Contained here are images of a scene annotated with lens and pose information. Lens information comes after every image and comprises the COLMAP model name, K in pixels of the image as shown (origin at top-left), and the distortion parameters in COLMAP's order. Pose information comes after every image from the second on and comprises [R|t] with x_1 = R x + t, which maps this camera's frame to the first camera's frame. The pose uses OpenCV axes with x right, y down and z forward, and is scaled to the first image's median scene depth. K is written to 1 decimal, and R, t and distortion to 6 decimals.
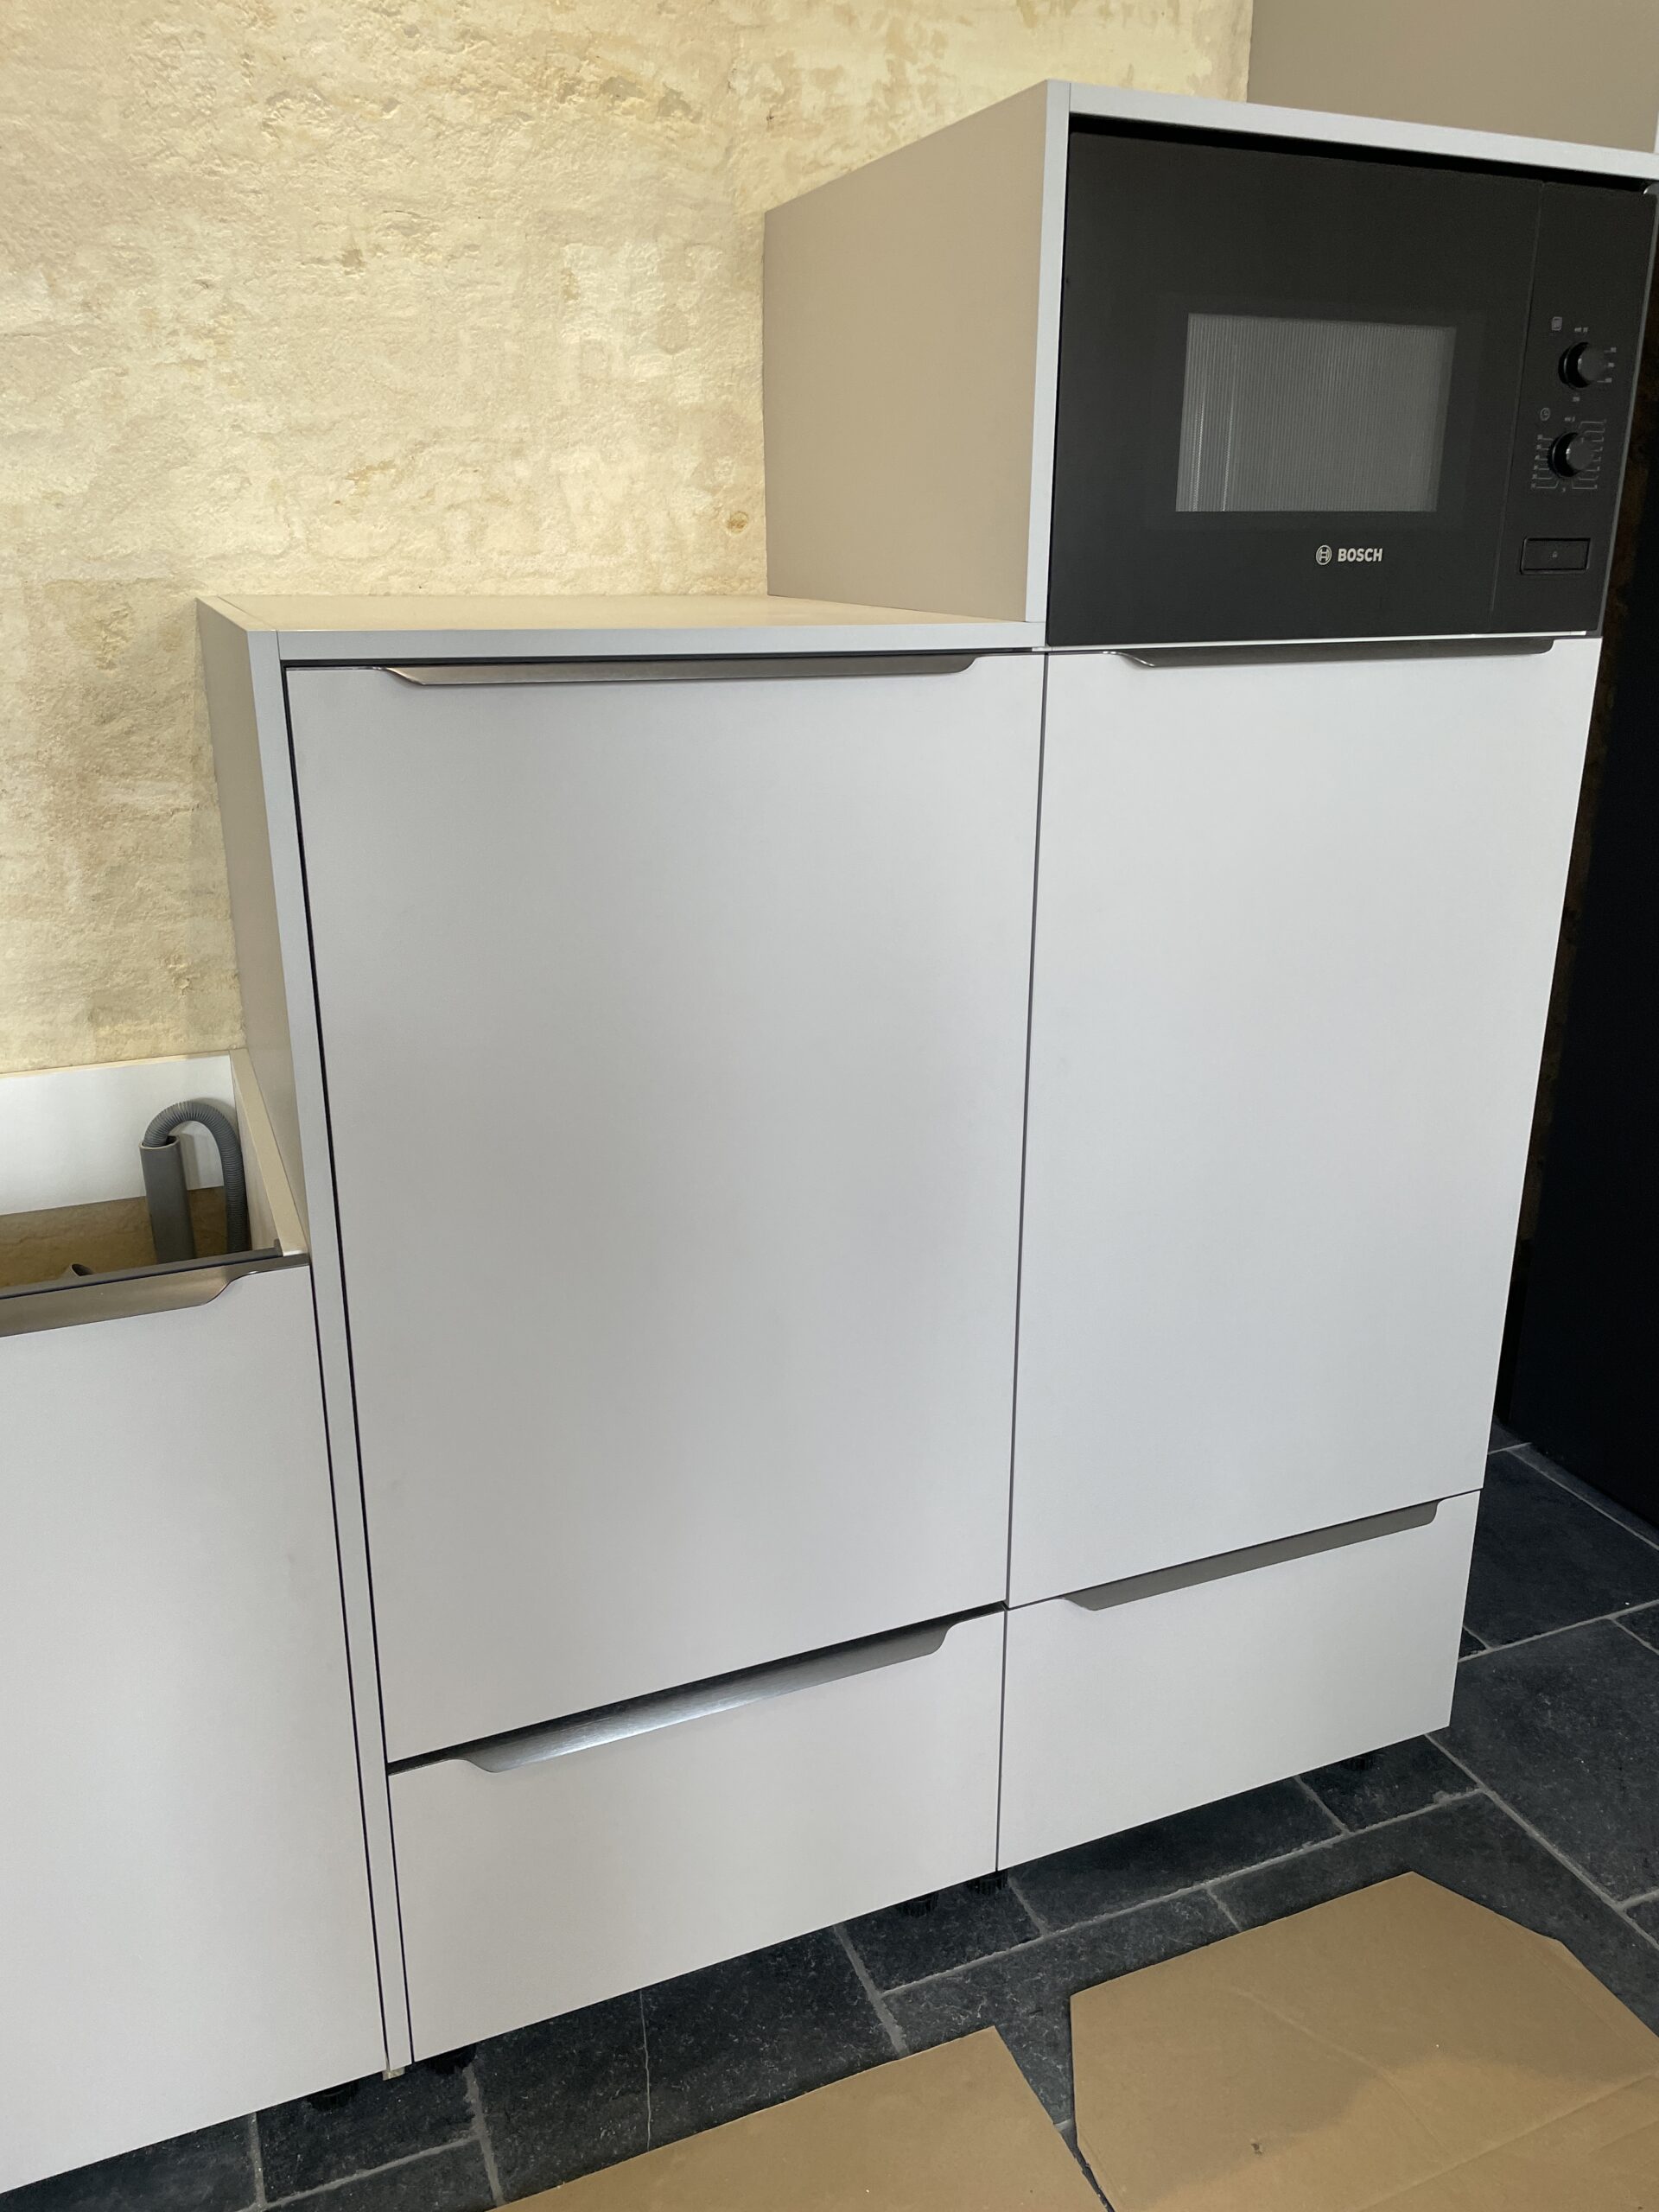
lens RADIAL K [[1675.2, 0, 835.3], [0, 1675.2, 1095.0], [0, 0, 1]] dist [0.093243, -0.121512]
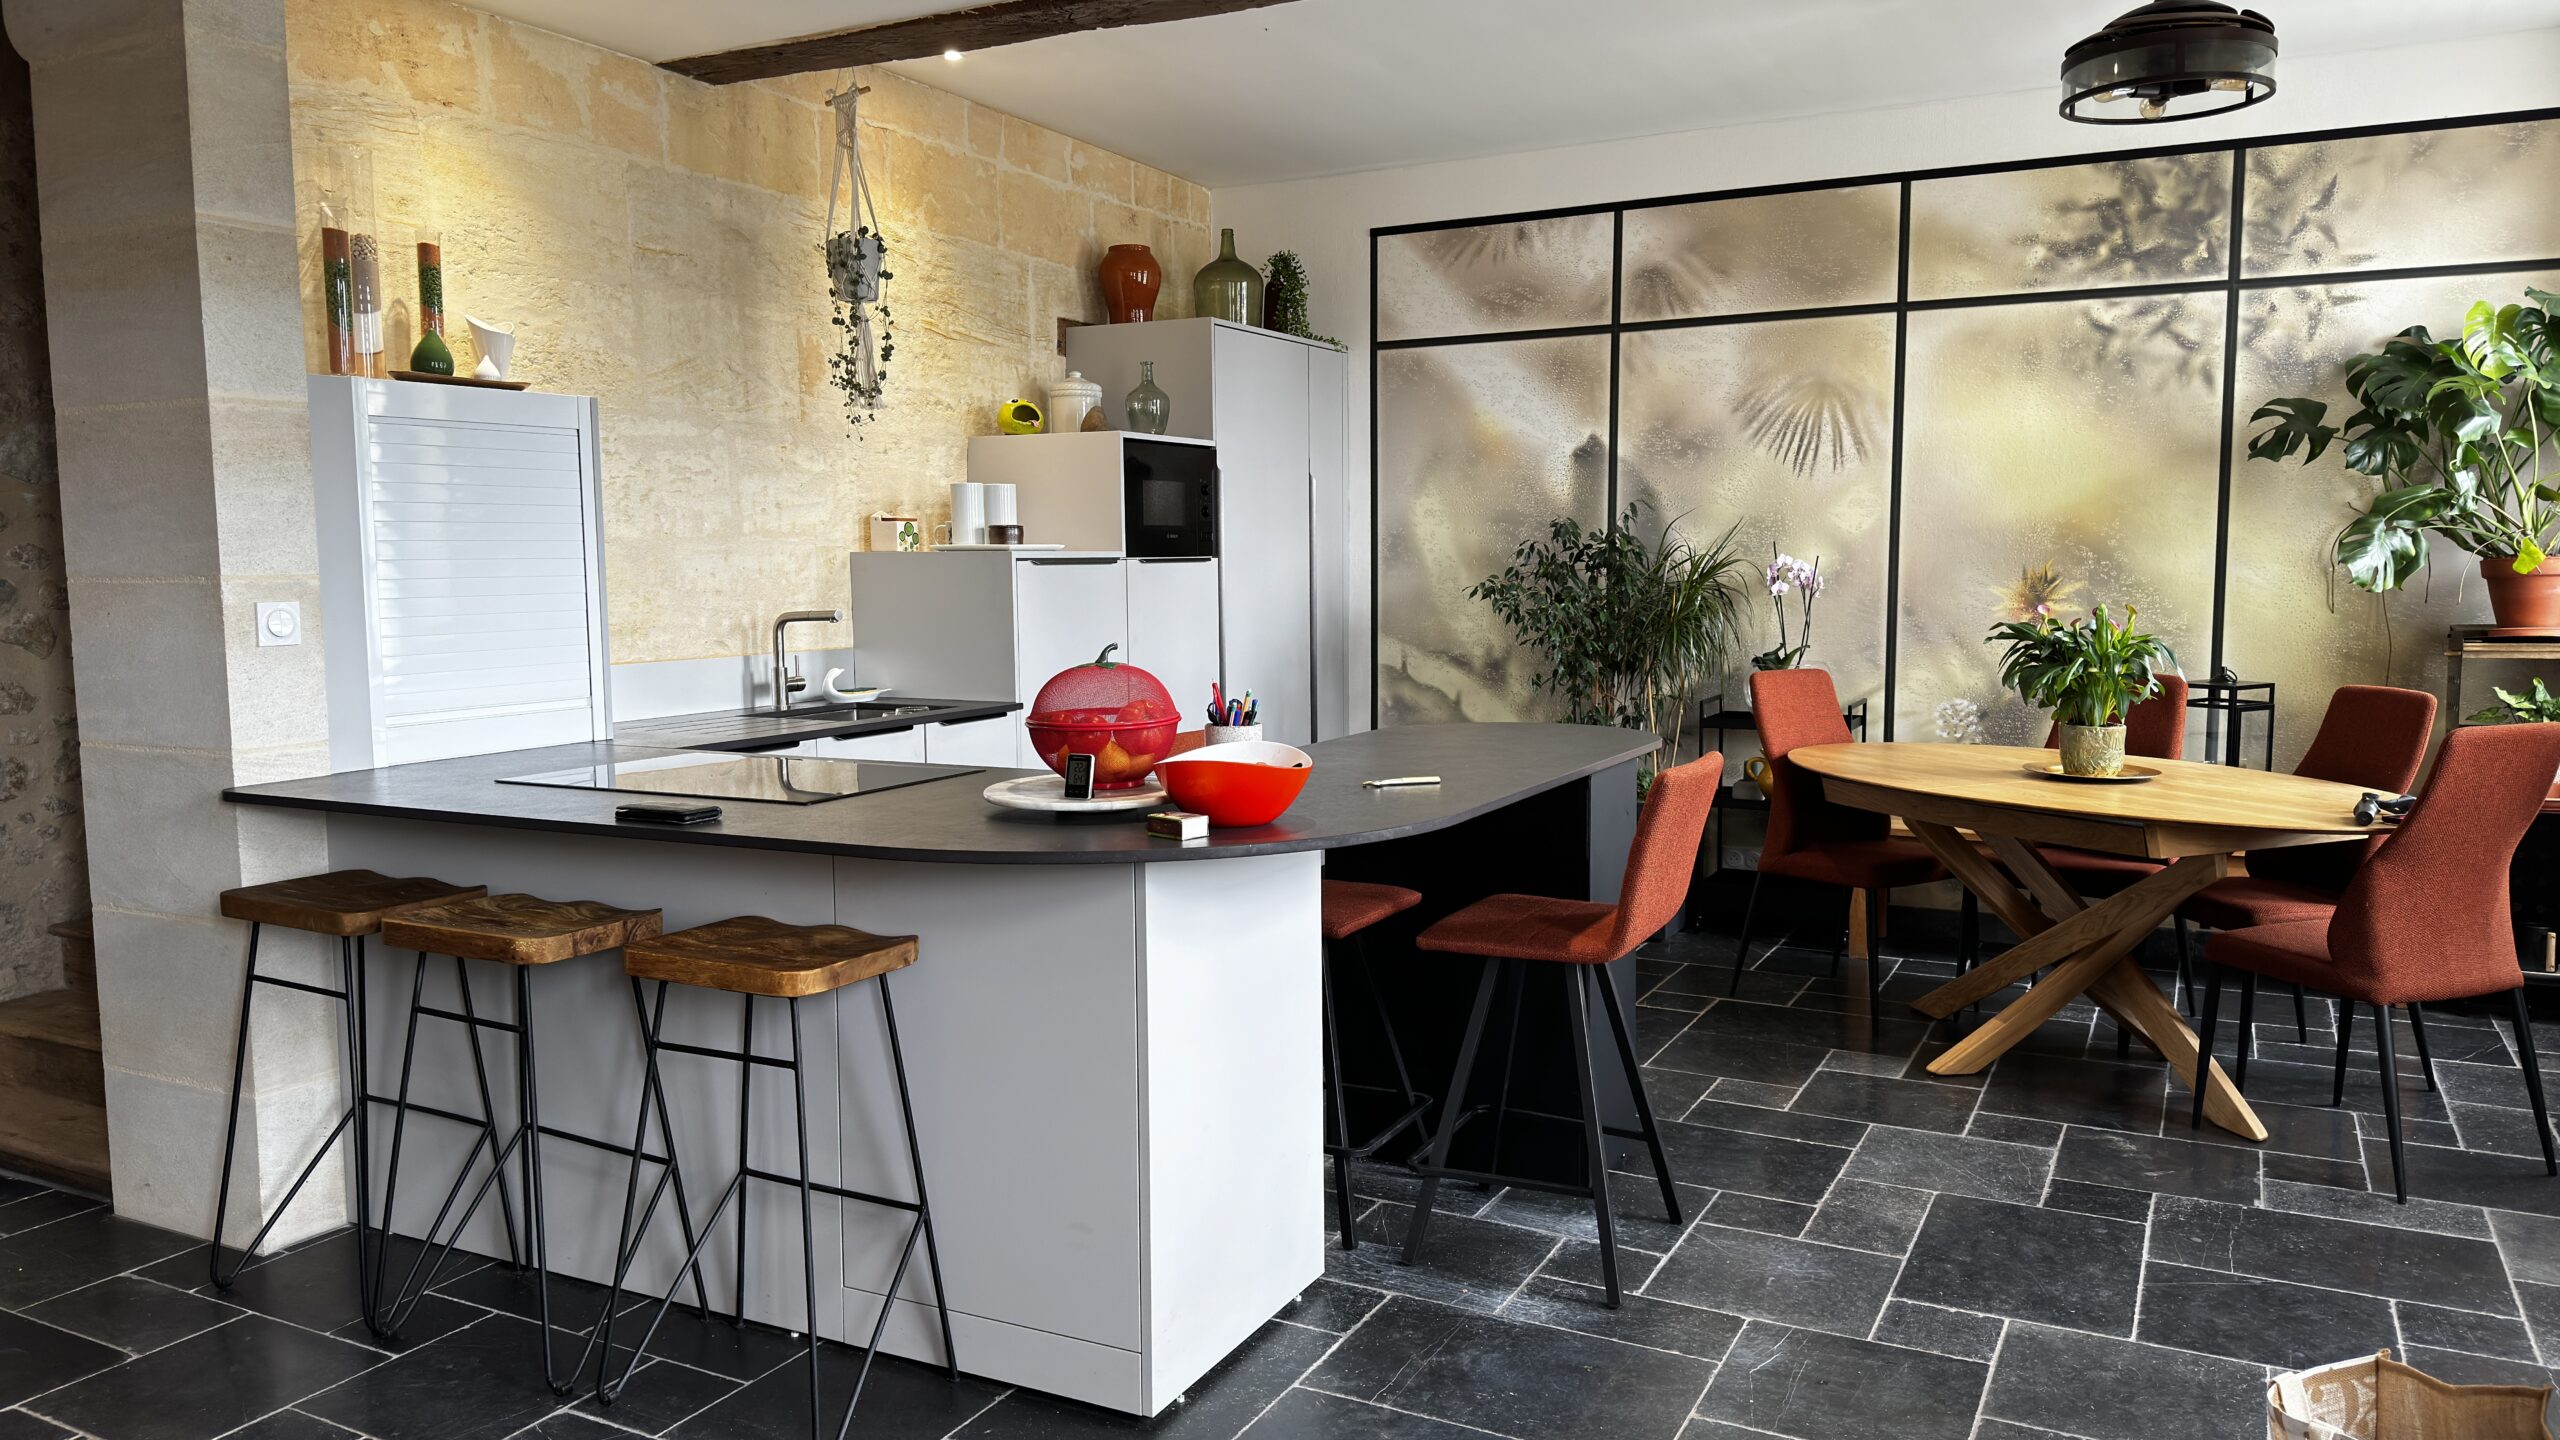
lens RADIAL K [[1808.3, 0, 1280.0], [0, 1808.3, 720.0], [0, 0, 1]] dist [0.073483, -0.093512]
pose [[0.770814, -0.069128, 0.633298, -1.908682], [0.212251, 0.965166, -0.152986, 0.680085], [-0.600662, 0.252342, 0.758636, -1.918409]]
